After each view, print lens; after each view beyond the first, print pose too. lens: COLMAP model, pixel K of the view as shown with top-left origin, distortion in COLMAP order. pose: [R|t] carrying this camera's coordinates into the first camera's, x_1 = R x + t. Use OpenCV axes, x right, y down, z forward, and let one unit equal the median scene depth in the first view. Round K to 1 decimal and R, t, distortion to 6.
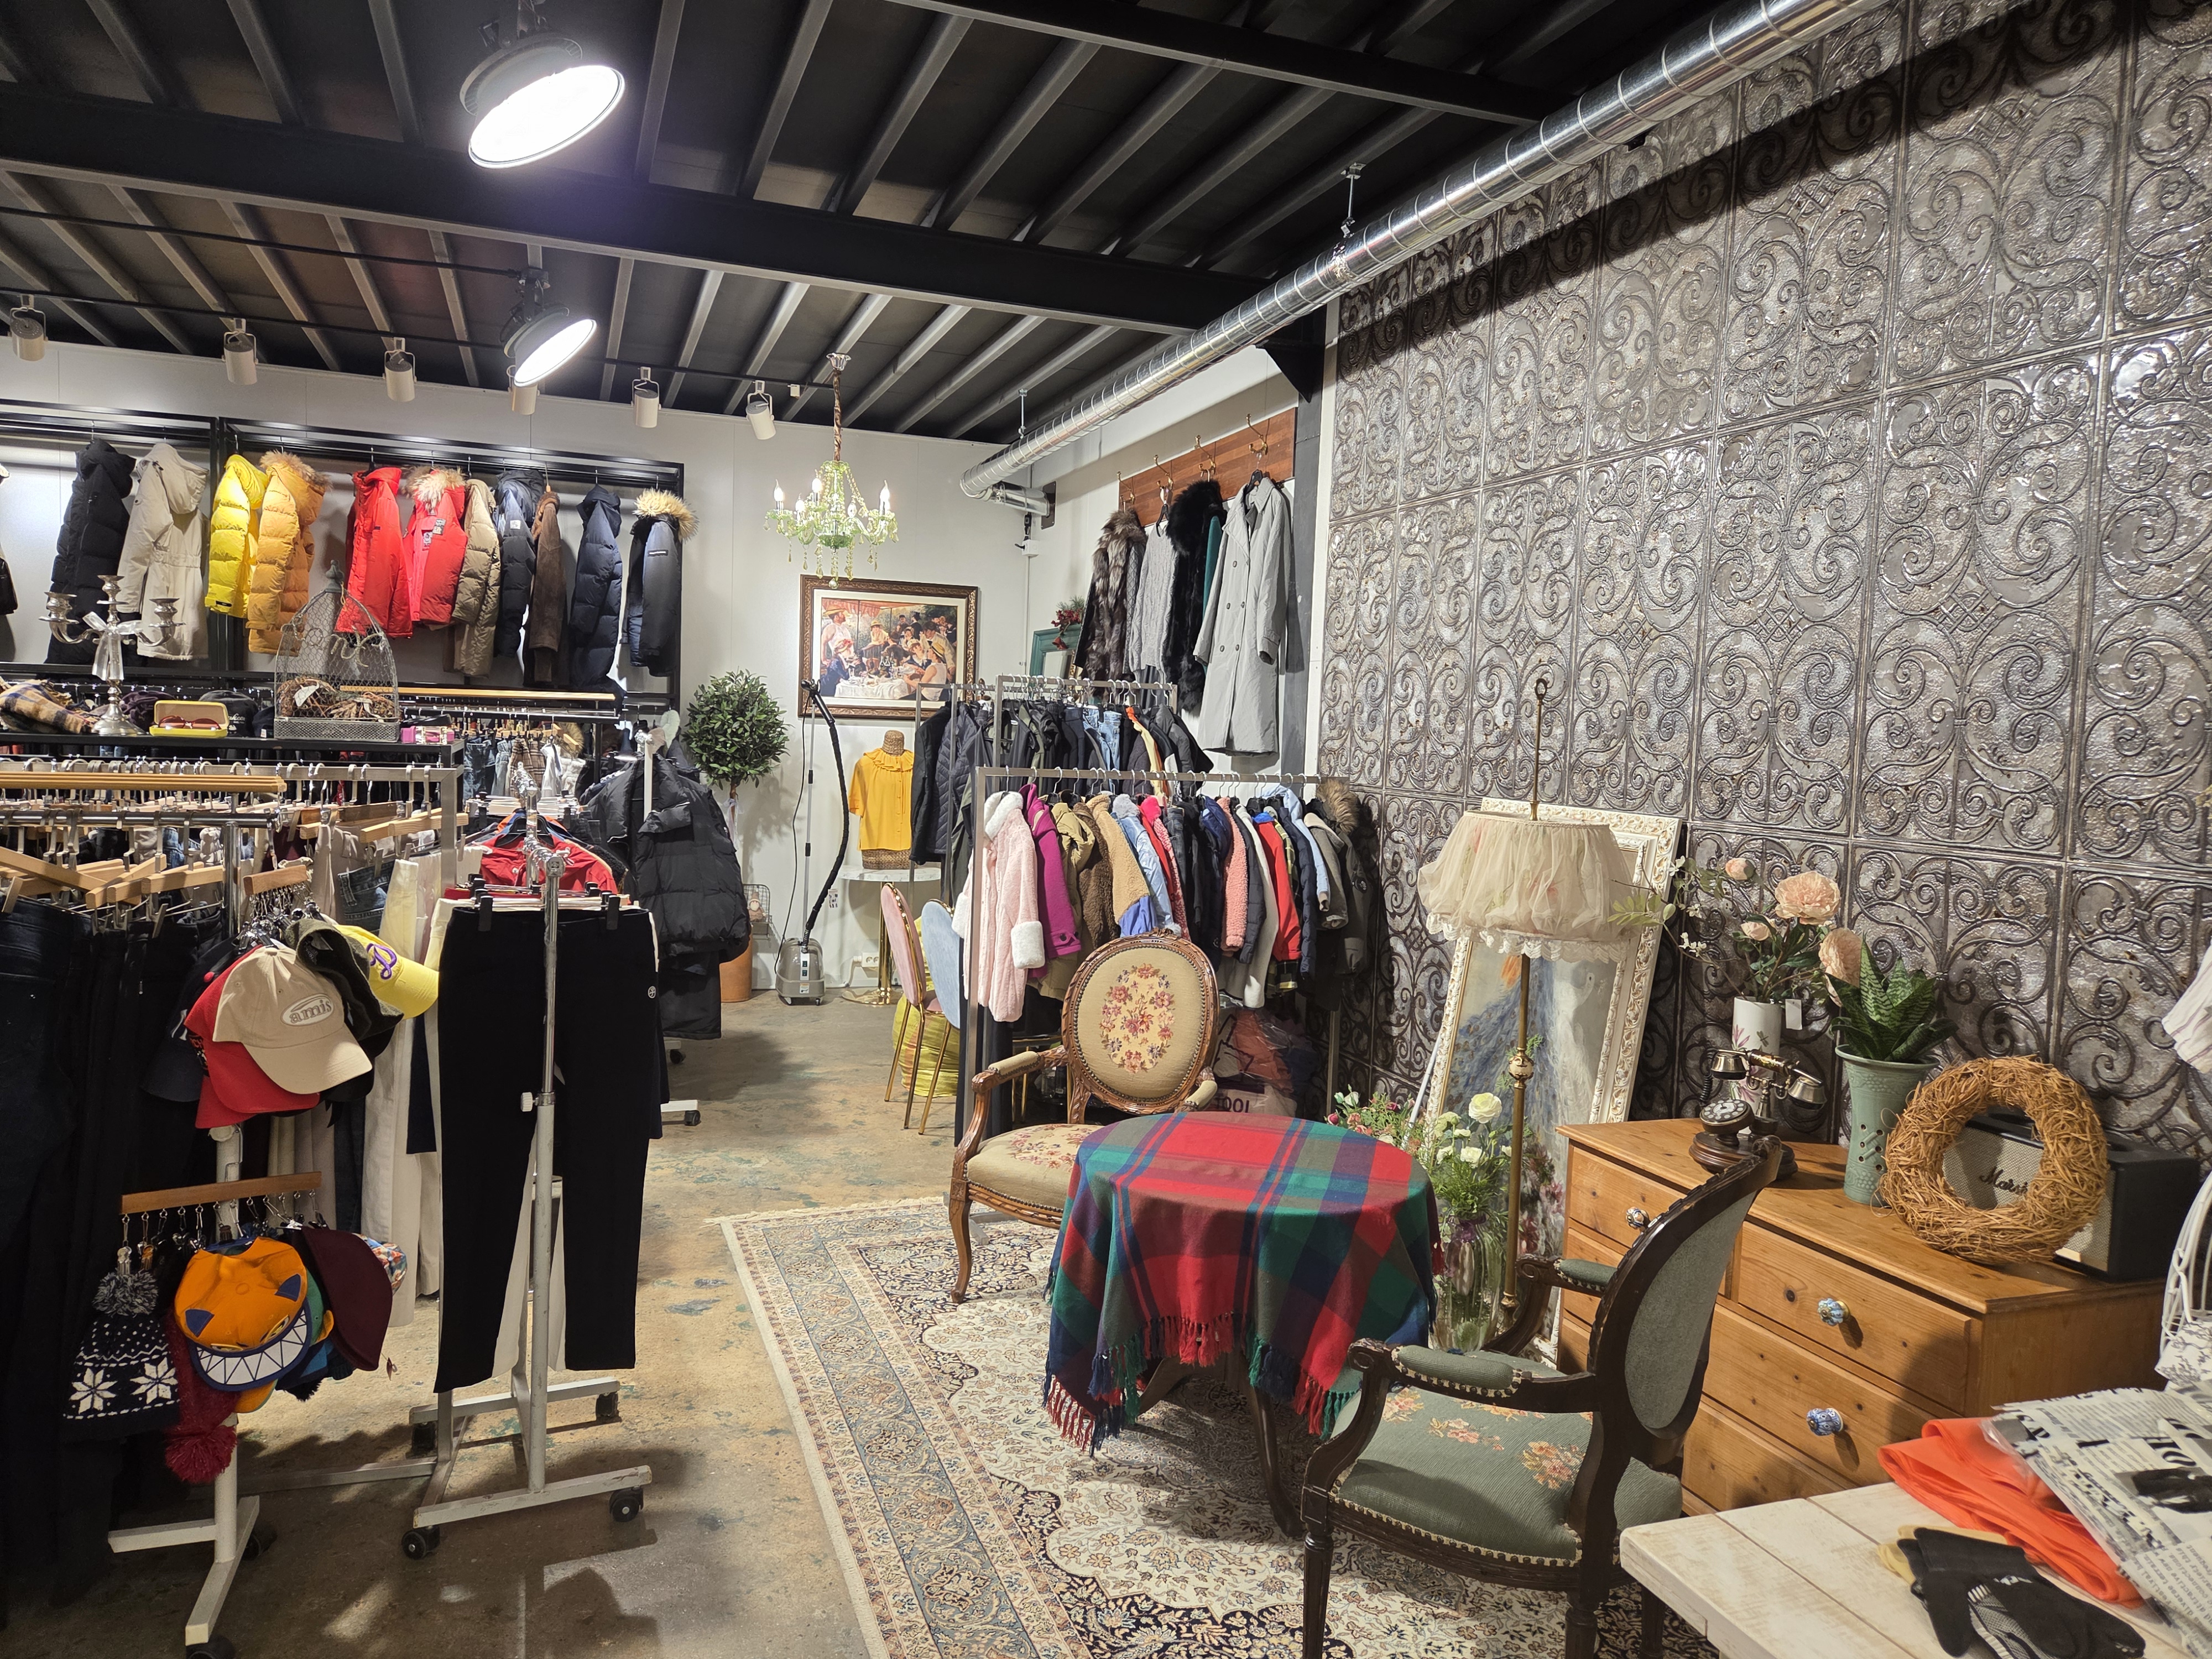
lens RADIAL K [[1469.9, 0, 1099.4], [0, 1469.9, 817.1], [0, 0, 1]] dist [0.081704, -0.066829]
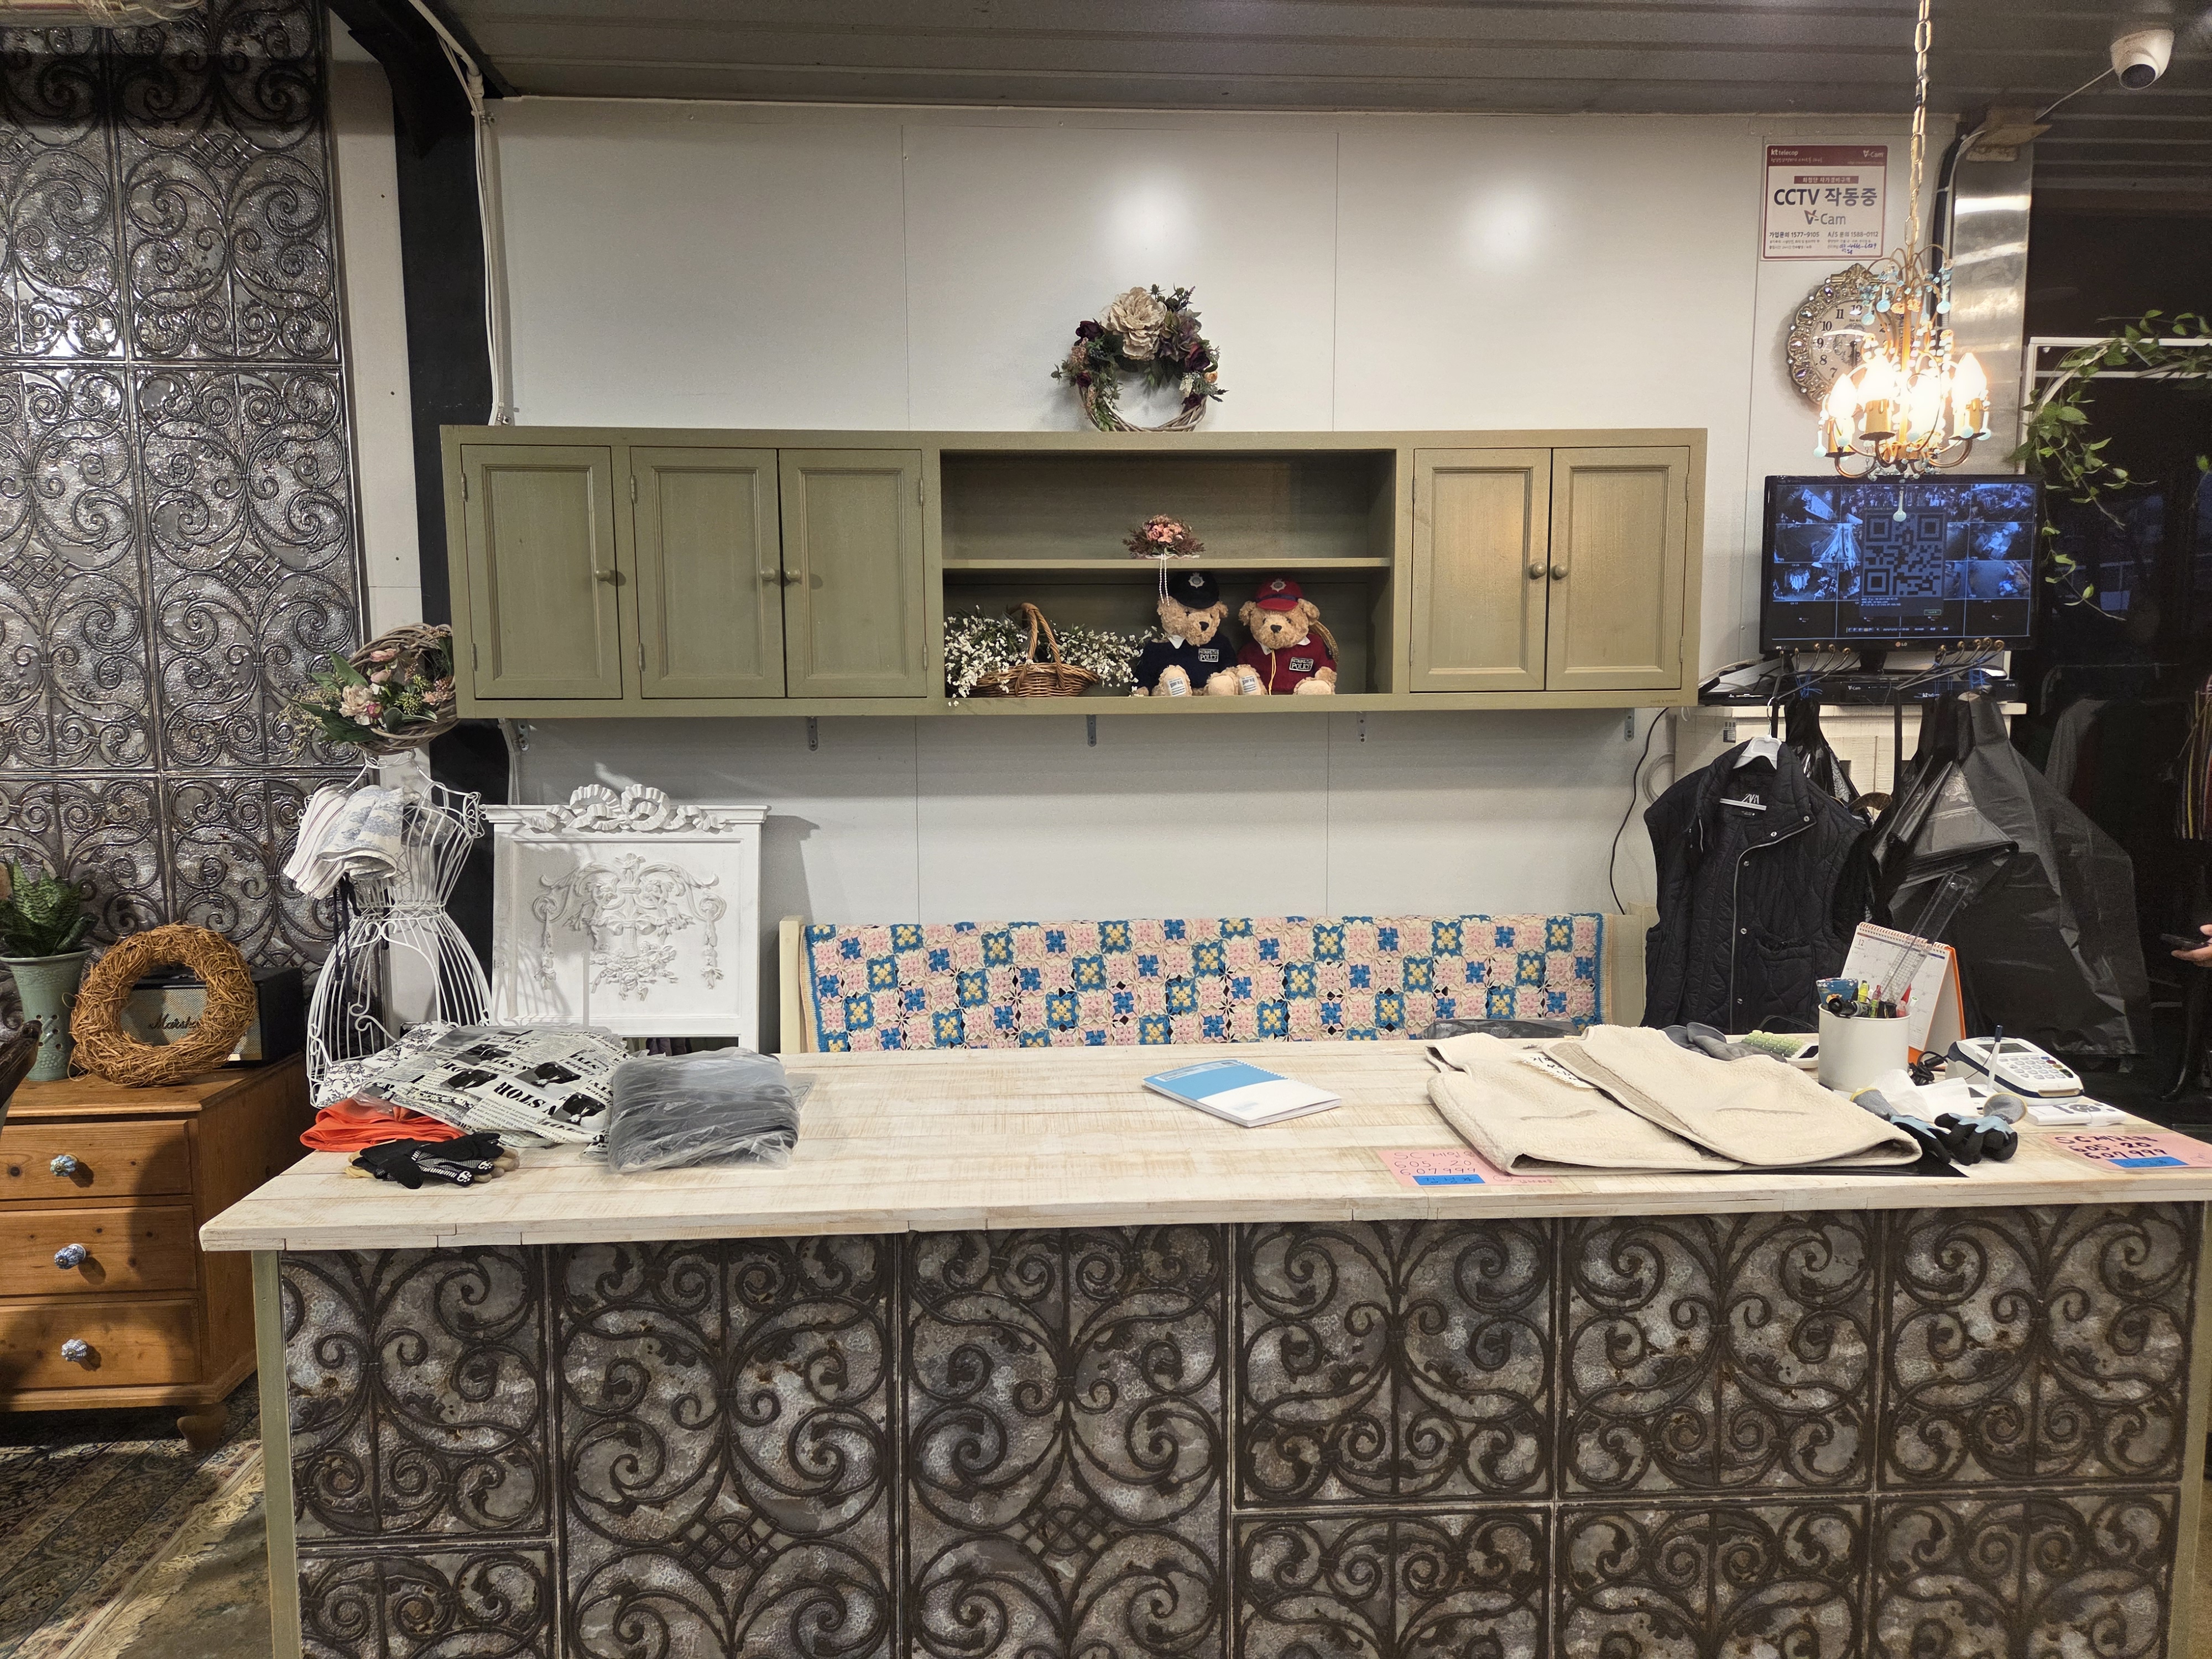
lens RADIAL K [[1469.9, 0, 1092.1], [0, 1469.9, 829.7], [0, 0, 1]] dist [0.081704, -0.066829]
pose [[0.287598, -0.132036, 0.948606, -0.306370], [0.080105, 0.990297, 0.113553, -0.003776], [-0.954395, 0.043330, 0.295385, -0.118314]]
